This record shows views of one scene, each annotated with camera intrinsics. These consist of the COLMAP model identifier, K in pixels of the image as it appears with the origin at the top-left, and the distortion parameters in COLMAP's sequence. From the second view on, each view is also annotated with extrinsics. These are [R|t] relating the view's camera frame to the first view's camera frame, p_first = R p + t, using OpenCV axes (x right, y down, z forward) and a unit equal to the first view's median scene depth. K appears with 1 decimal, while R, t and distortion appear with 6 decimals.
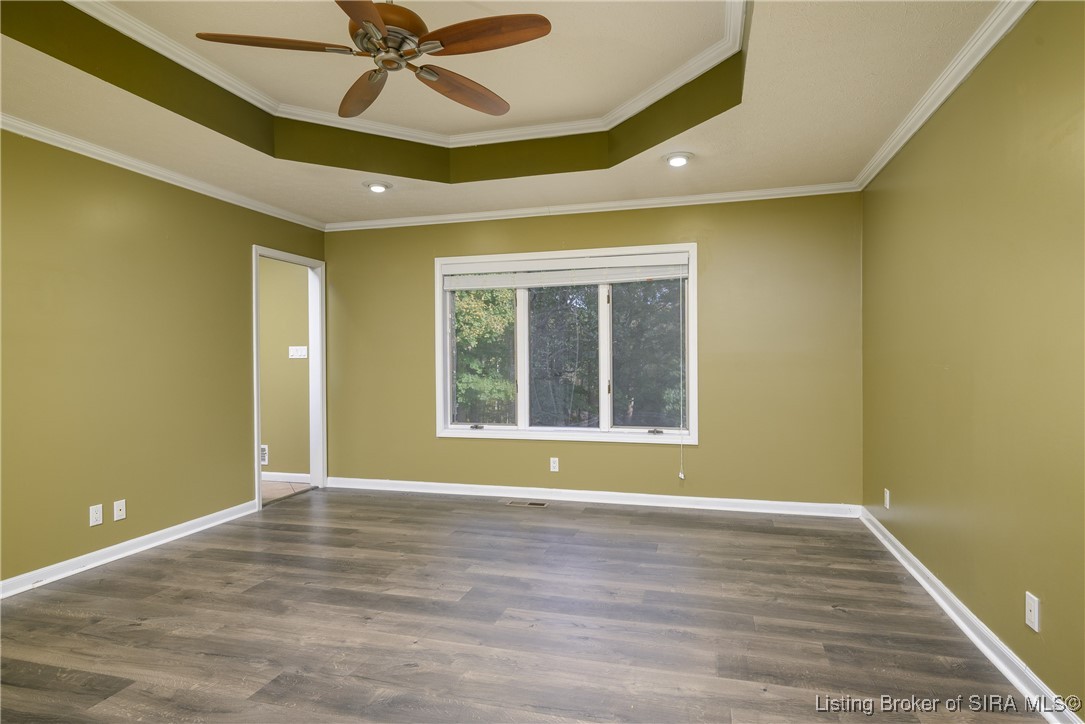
lens RADIAL K [[598.1, 0, 538.5], [0, 598.1, 360.1], [0, 0, 1]] dist [-0.001303, -0.000389]
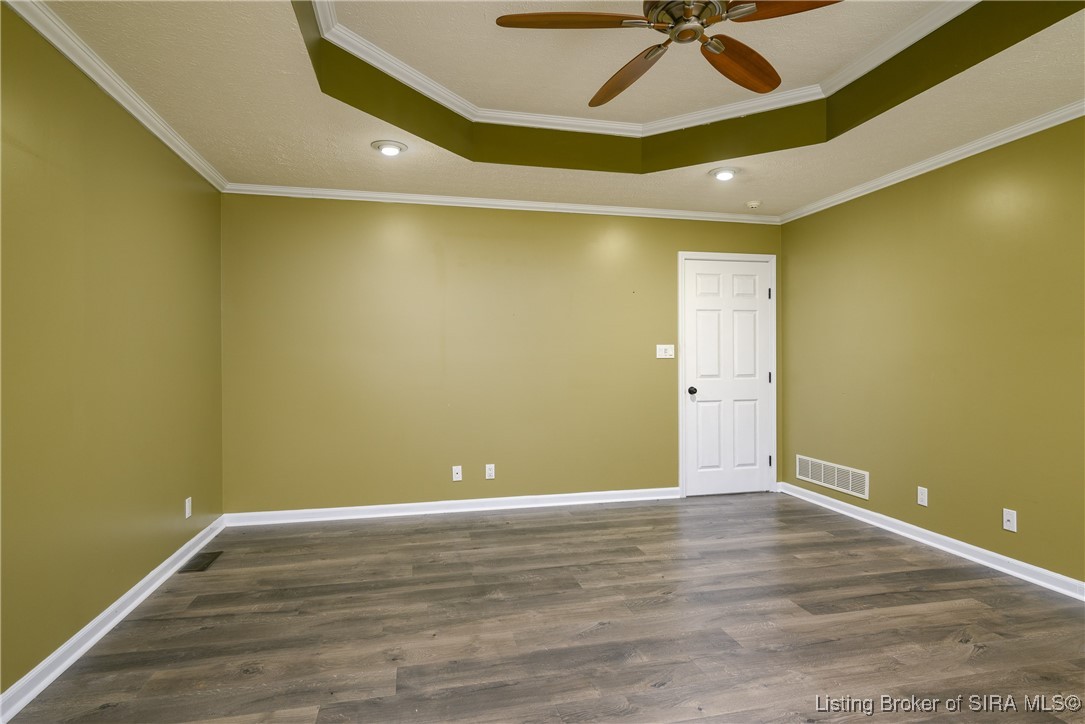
lens RADIAL K [[598.1, 0, 537.0], [0, 598.1, 359.9], [0, 0, 1]] dist [-0.001303, -0.000389]
pose [[-0.877617, 0.012431, -0.479201, 0.343045], [0.006173, 0.999874, 0.014632, -0.008582], [0.479322, 0.009883, -0.877583, 1.497608]]
